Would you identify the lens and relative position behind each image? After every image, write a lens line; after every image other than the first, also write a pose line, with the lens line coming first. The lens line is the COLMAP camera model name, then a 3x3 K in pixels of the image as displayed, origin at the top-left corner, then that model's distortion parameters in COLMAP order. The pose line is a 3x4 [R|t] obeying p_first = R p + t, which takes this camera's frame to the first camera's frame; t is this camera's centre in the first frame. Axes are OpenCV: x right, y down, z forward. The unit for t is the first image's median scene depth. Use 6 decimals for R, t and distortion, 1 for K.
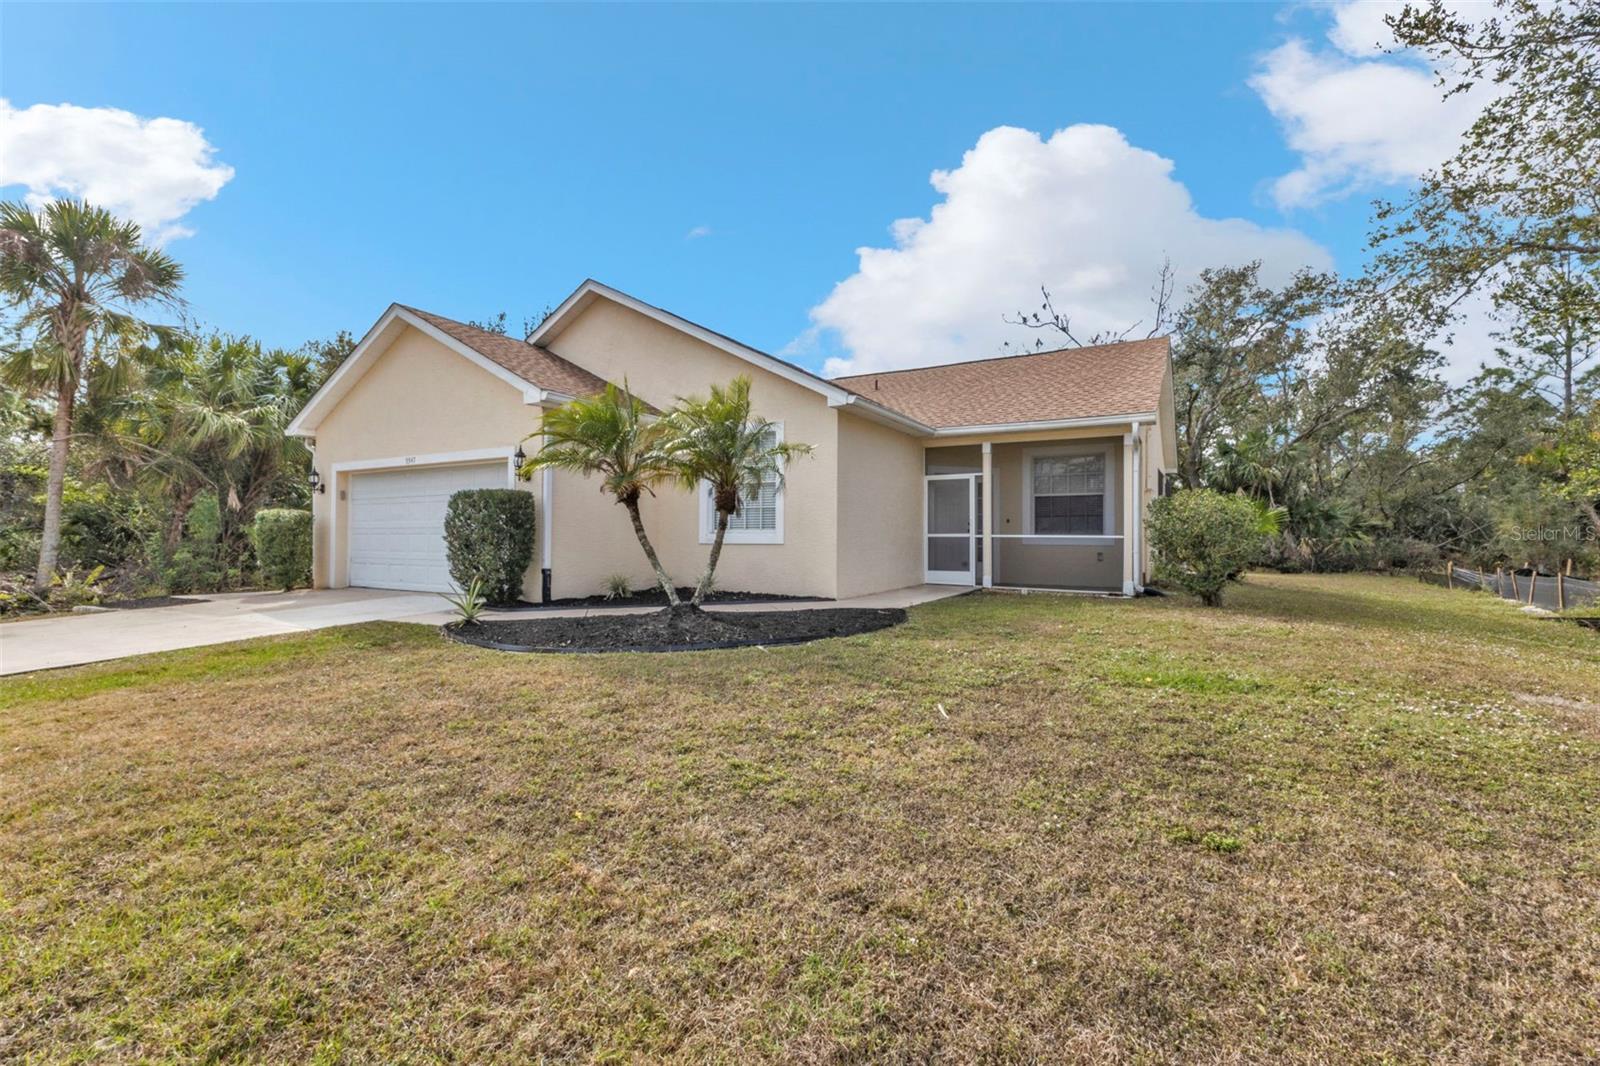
lens RADIAL K [[681.7, 0, 800.0], [0, 681.7, 533.0], [0, 0, 1]] dist [0.000315, 0.000062]
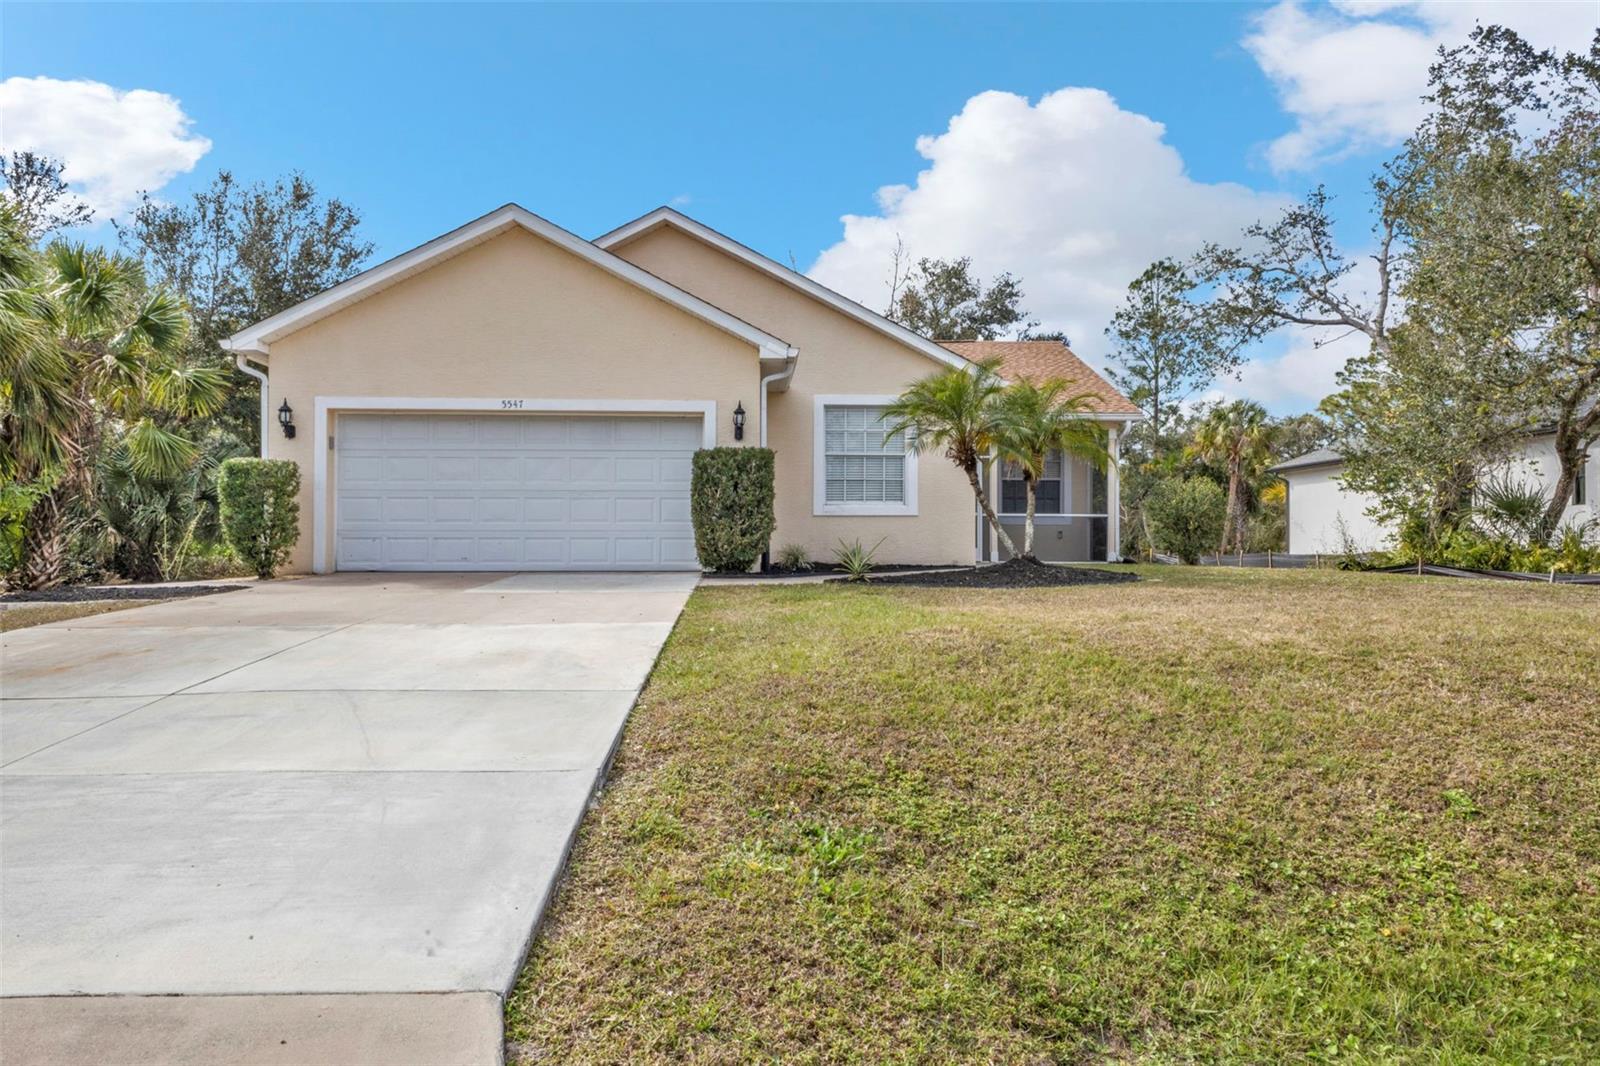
lens RADIAL K [[915.2, 0, 800.0], [0, 915.2, 533.0], [0, 0, 1]] dist [-0.001440, -0.000603]
pose [[0.845737, 0.004580, 0.533580, -0.753091], [-0.002945, 0.999988, -0.003915, 0.039758], [-0.533592, 0.001739, 0.845740, -0.060116]]
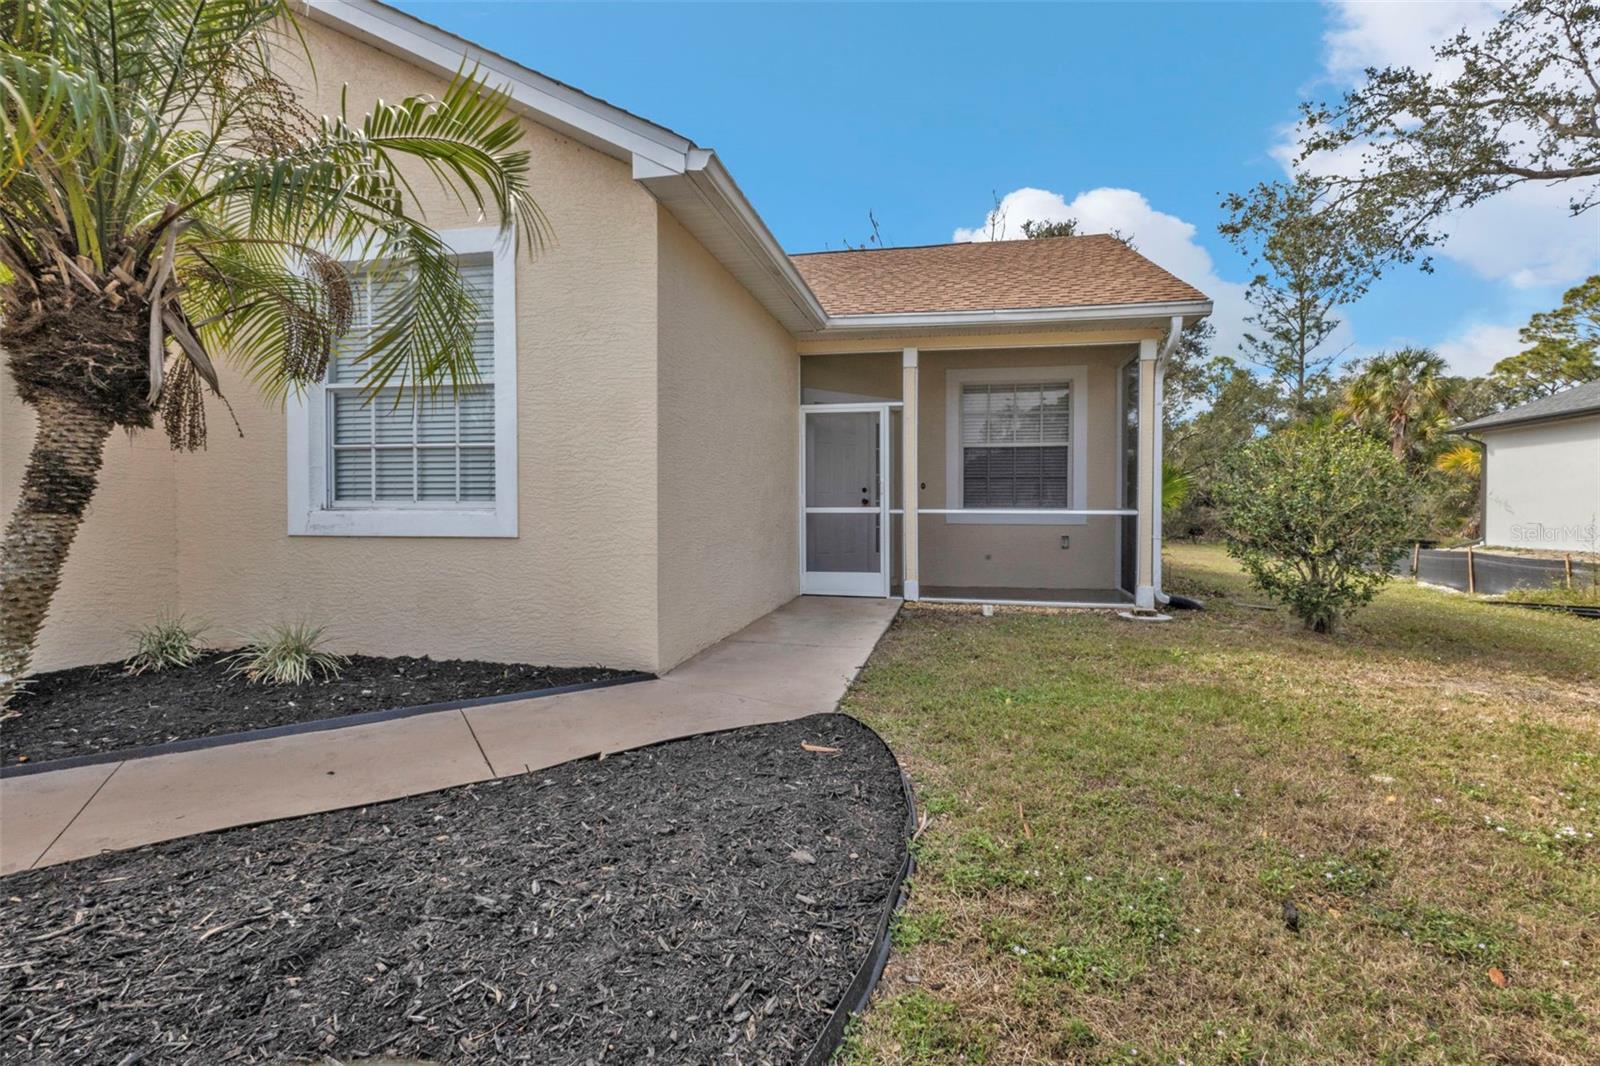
lens RADIAL K [[712.6, 0, 835.9], [0, 712.6, 530.4], [0, 0, 1]] dist [0.000550, -0.003747]
pose [[0.939677, -0.015091, 0.341729, 0.006656], [0.000756, 0.999116, 0.042041, -0.004789], [-0.342061, -0.039247, 0.938858, 0.449143]]
